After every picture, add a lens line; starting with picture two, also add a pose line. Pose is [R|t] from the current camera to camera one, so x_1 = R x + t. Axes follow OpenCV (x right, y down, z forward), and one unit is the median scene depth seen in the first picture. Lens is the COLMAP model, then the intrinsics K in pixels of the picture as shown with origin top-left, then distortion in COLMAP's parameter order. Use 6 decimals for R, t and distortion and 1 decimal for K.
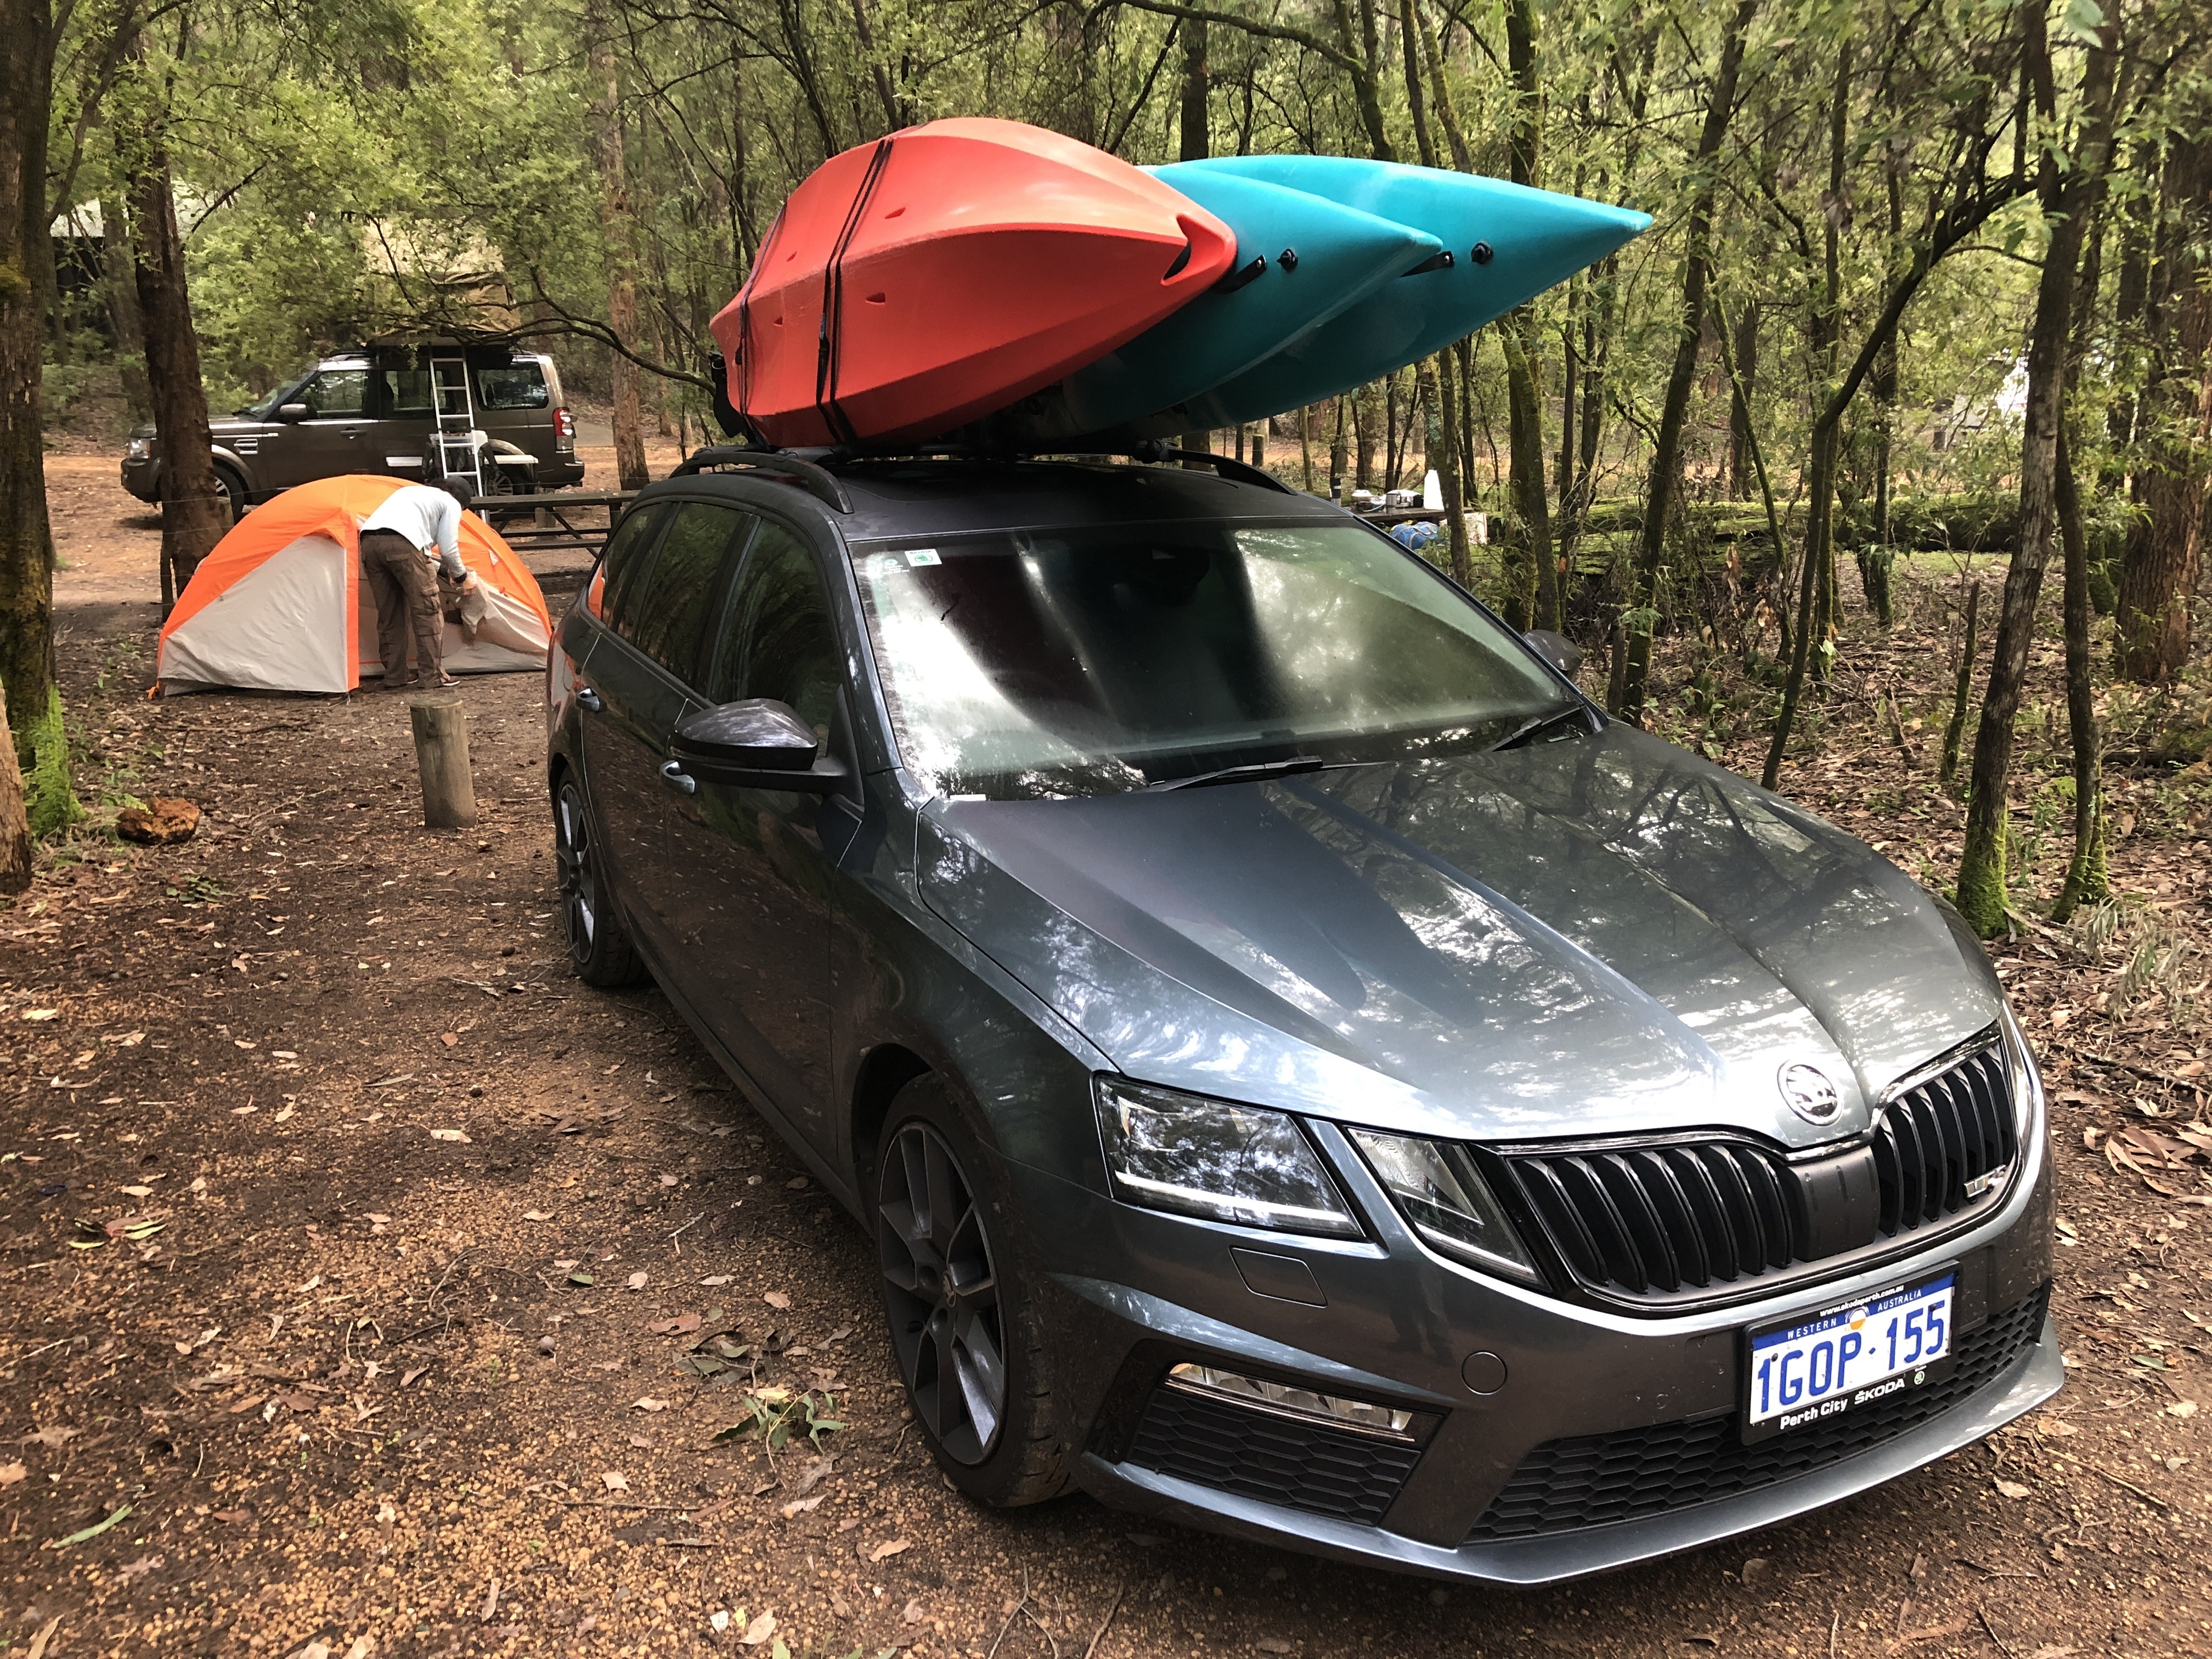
lens RADIAL K [[1819.8, 0, 1106.0], [0, 1819.8, 829.5], [0, 0, 1]] dist [0.004454, 0.008086]
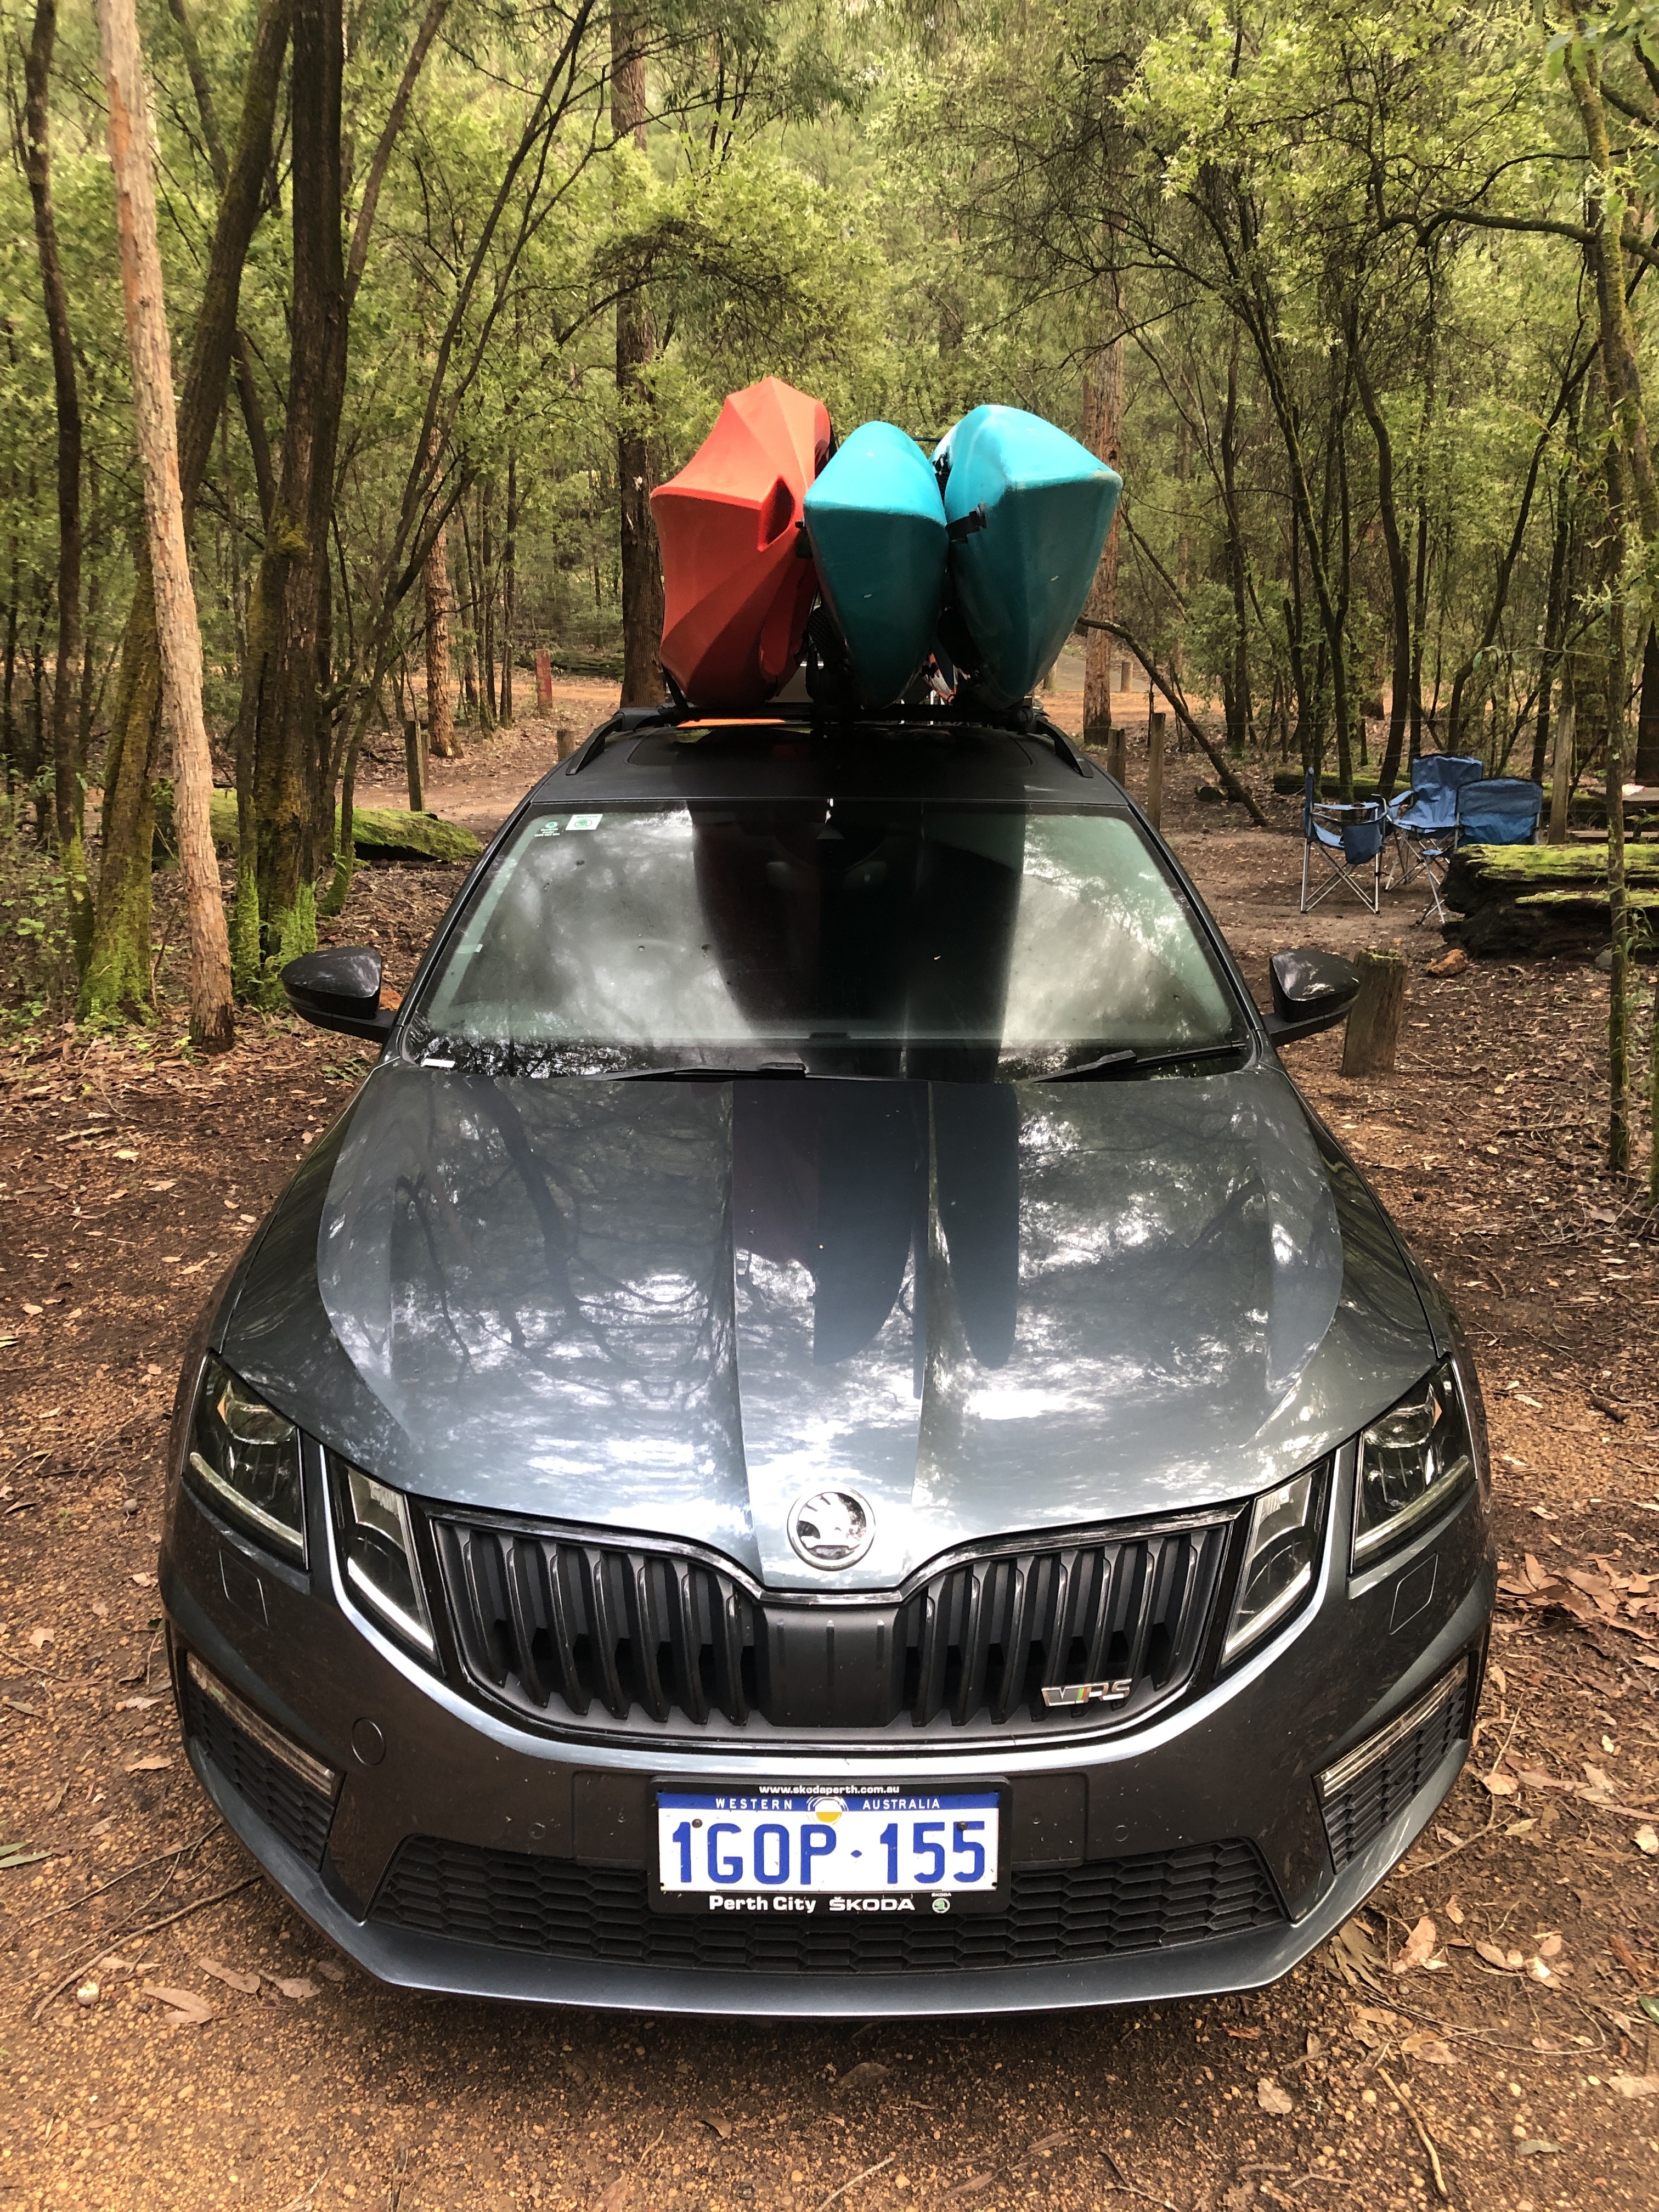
lens RADIAL K [[1789.5, 0, 829.5], [0, 1789.5, 1106.0], [0, 0, 1]] dist [0.019169, 0.004304]
pose [[0.892612, 0.126295, -0.432775, 0.711182], [-0.117615, 0.991951, 0.046894, -0.085379], [0.435214, 0.009043, 0.900282, 0.257322]]
